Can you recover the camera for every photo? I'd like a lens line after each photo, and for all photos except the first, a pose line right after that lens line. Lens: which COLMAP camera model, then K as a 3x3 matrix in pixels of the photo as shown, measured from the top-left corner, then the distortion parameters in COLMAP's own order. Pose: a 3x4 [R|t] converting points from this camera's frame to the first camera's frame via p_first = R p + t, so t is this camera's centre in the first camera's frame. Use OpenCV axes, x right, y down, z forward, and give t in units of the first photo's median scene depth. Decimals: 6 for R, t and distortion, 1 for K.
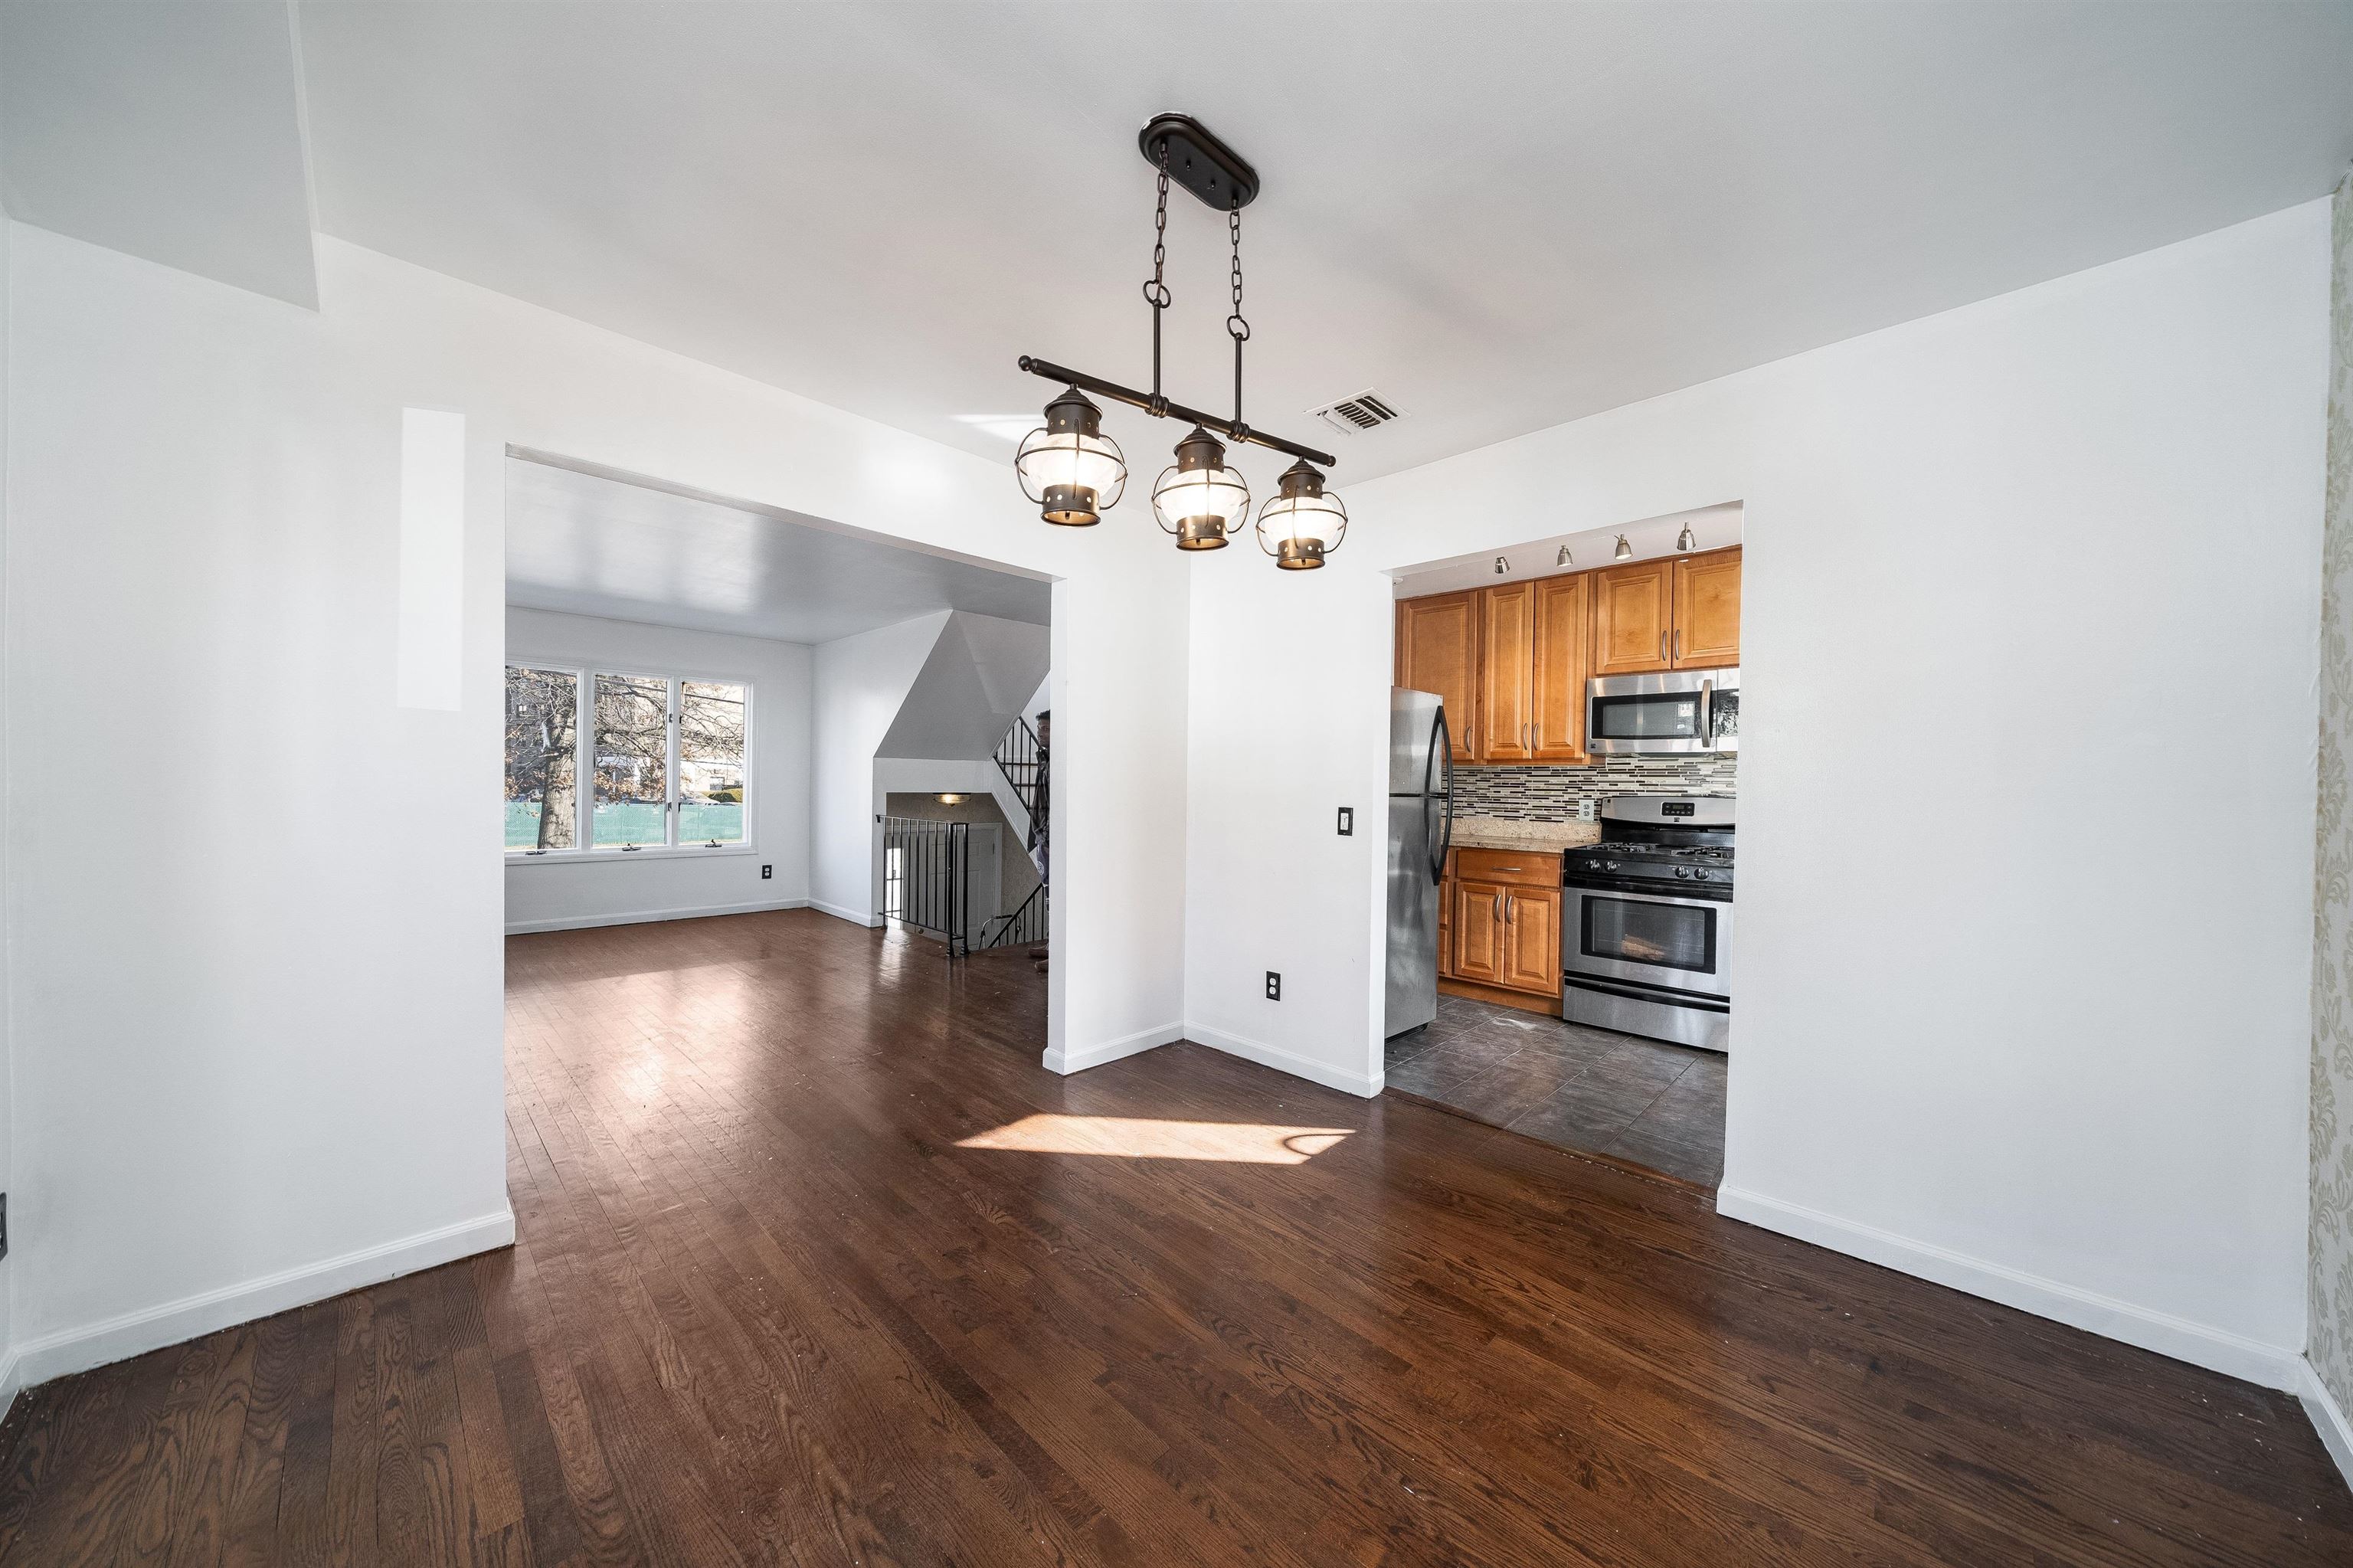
lens RADIAL K [[804.6, 0, 1167.7], [0, 804.6, 784.6], [0, 0, 1]] dist [-0.005945, 0.000073]
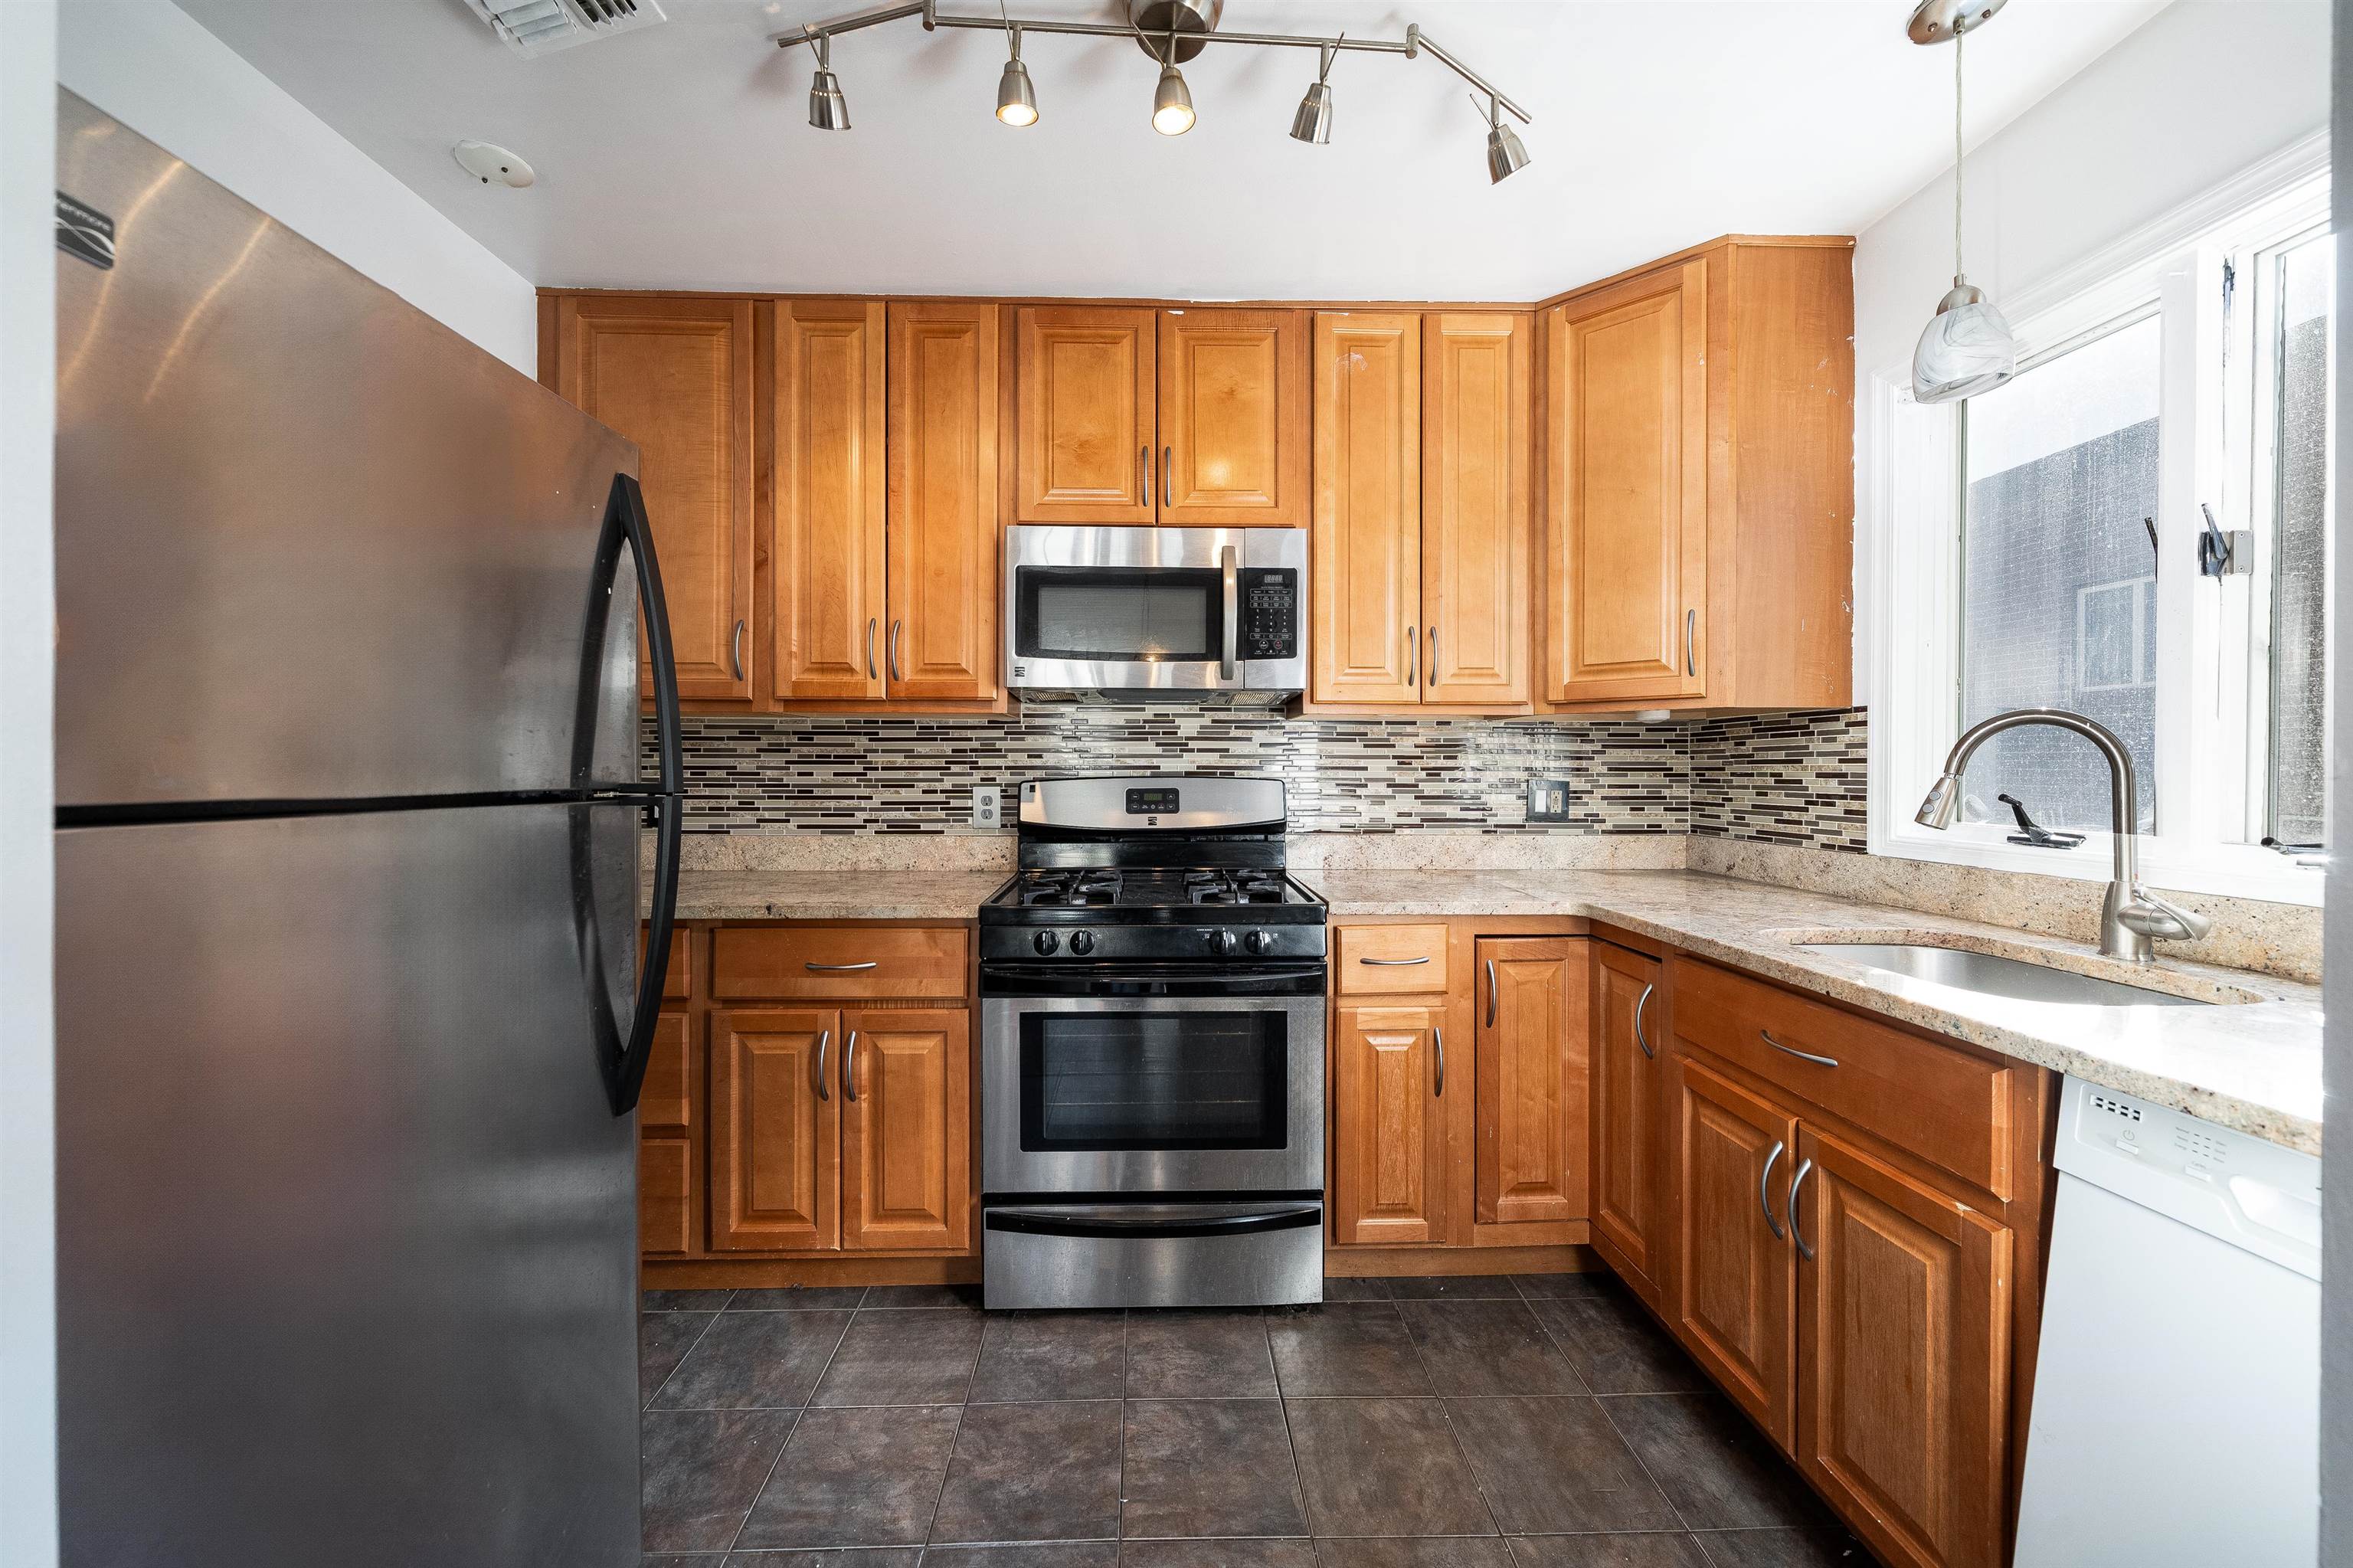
lens RADIAL K [[865.9, 0, 1169.2], [0, 865.9, 773.6], [0, 0, 1]] dist [-0.005145, 0.000025]
pose [[0.686328, -0.020016, 0.727017, 0.209924], [0.010263, 0.999788, 0.017838, 0.002213], [-0.727220, -0.004781, 0.686388, 0.553851]]
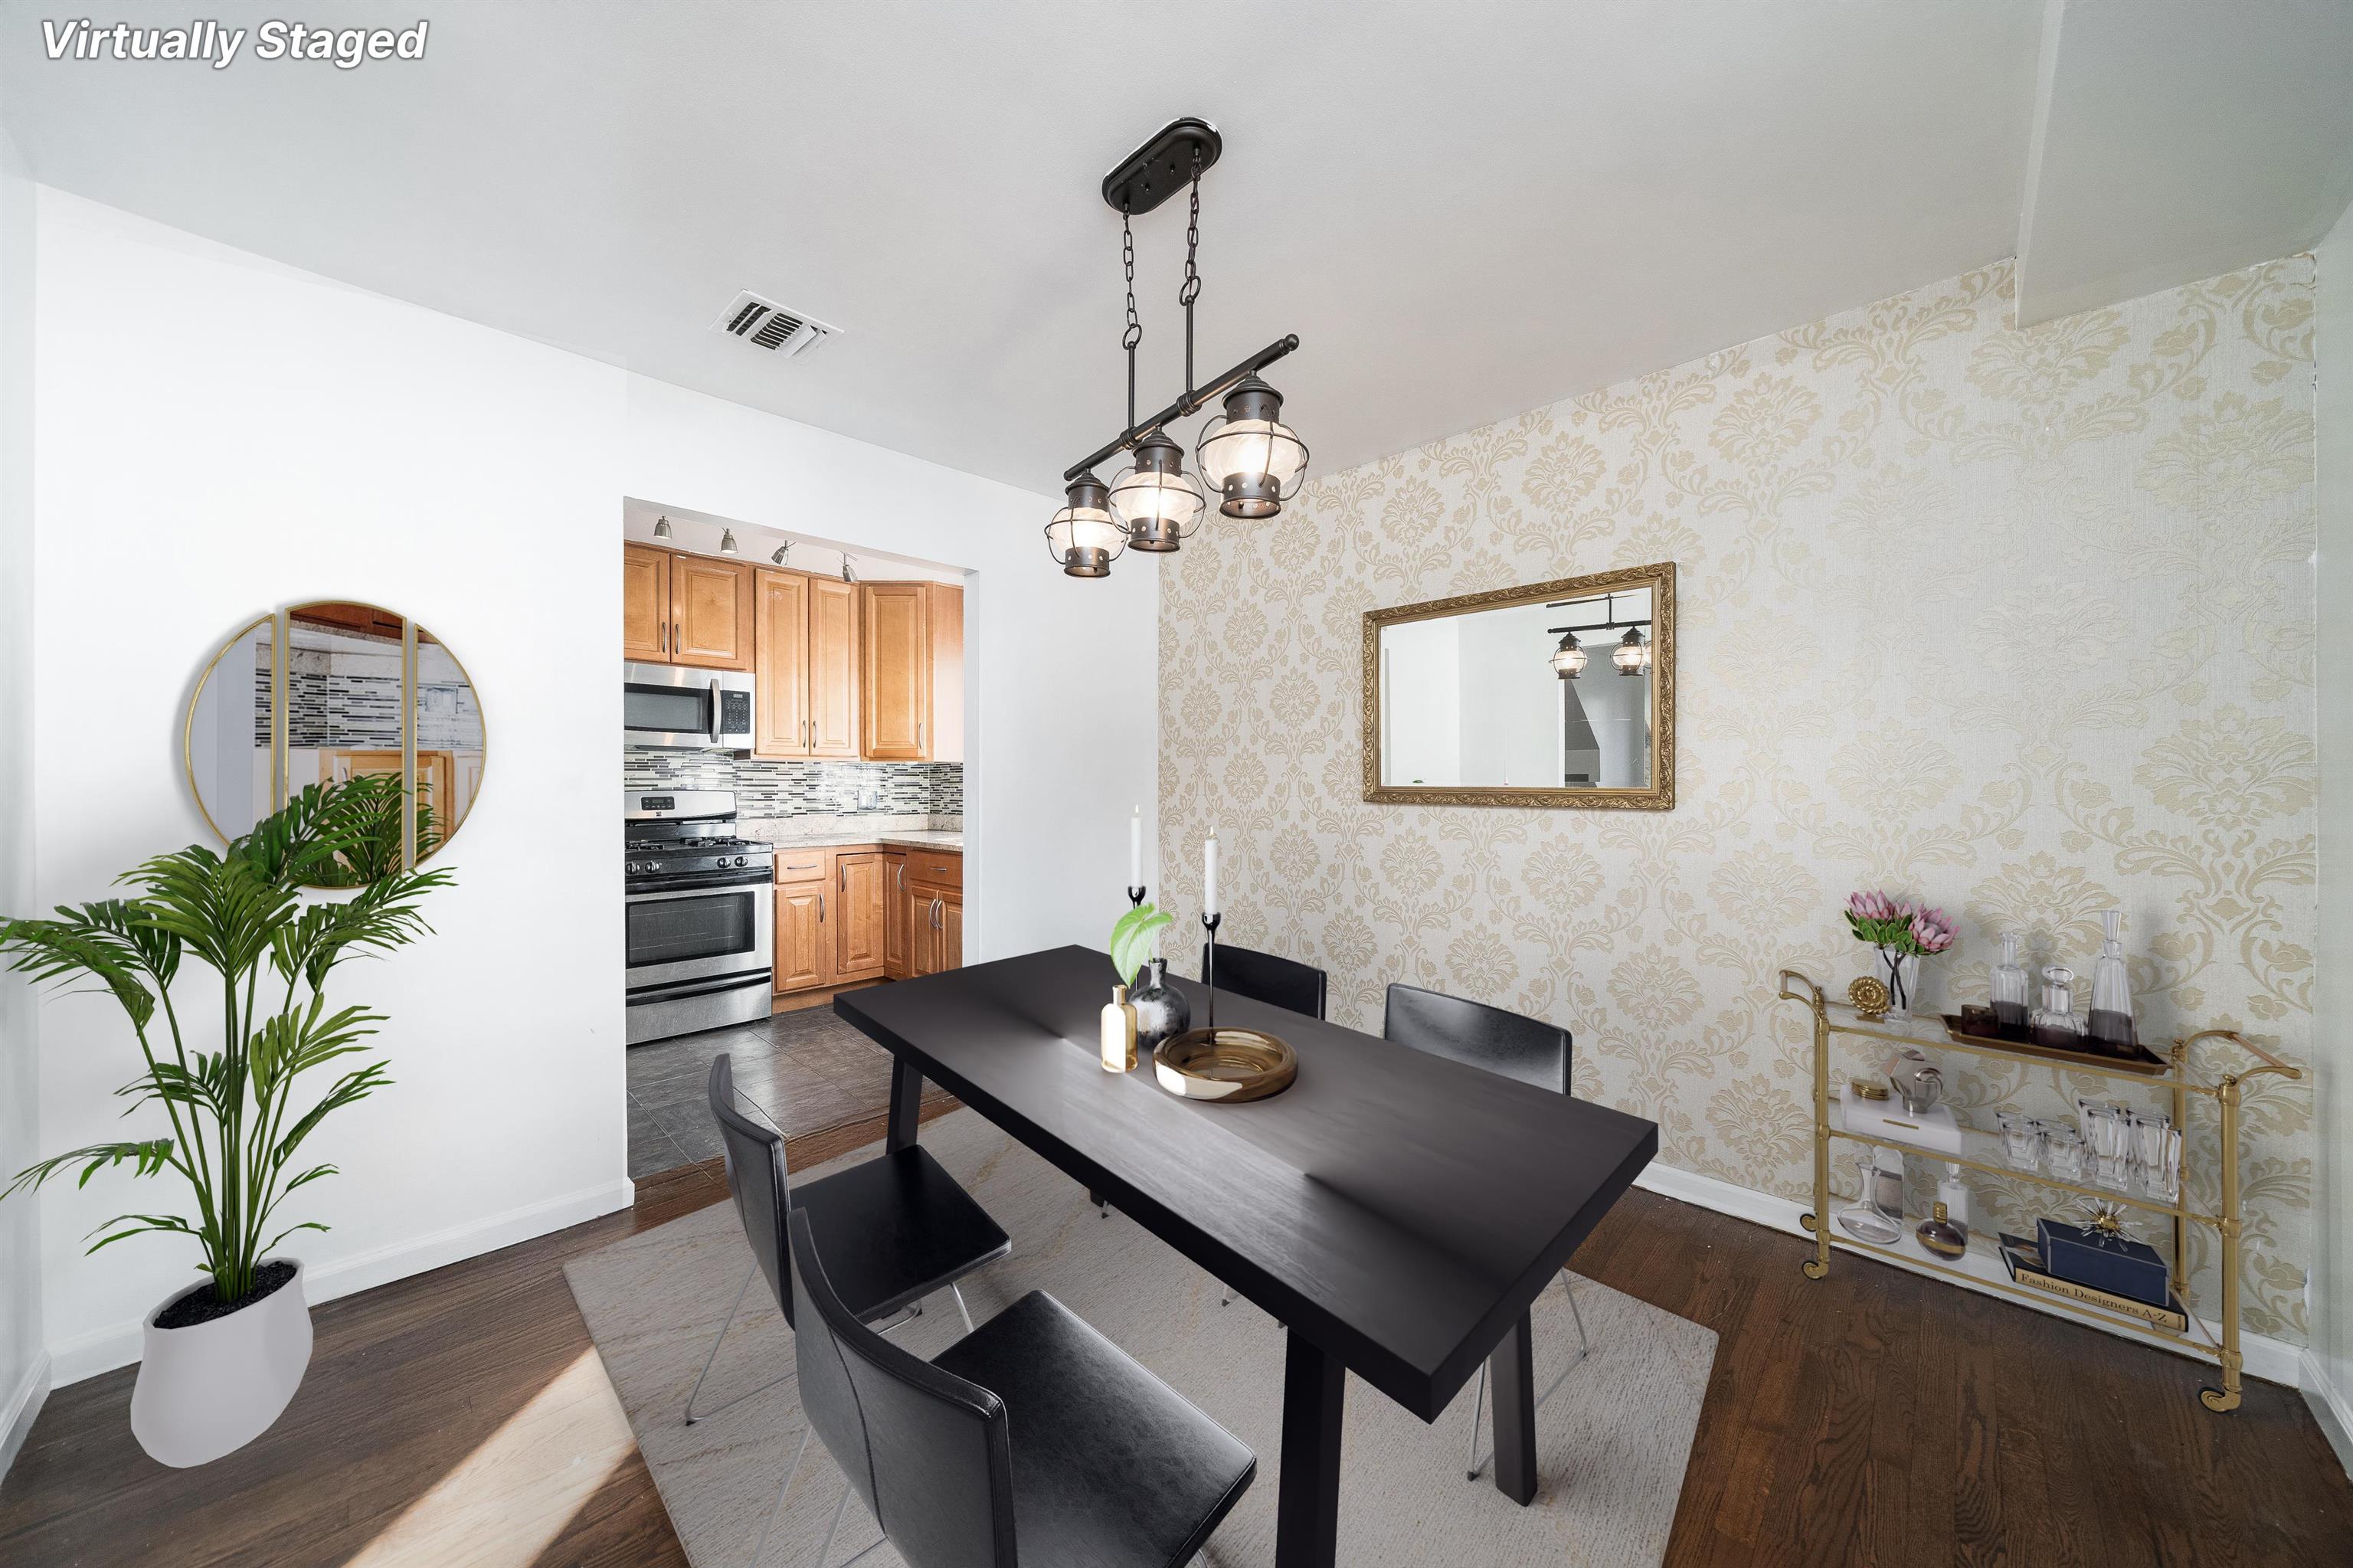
lens RADIAL K [[804.7, 0, 1182.1], [0, 804.7, 781.7], [0, 0, 1]] dist [-0.004923, -0.000142]
pose [[-0.018813, -0.012099, 0.999750, -0.338102], [0.003839, 0.999919, 0.012173, -0.005431], [-0.999816, 0.004067, -0.018765, 0.344296]]
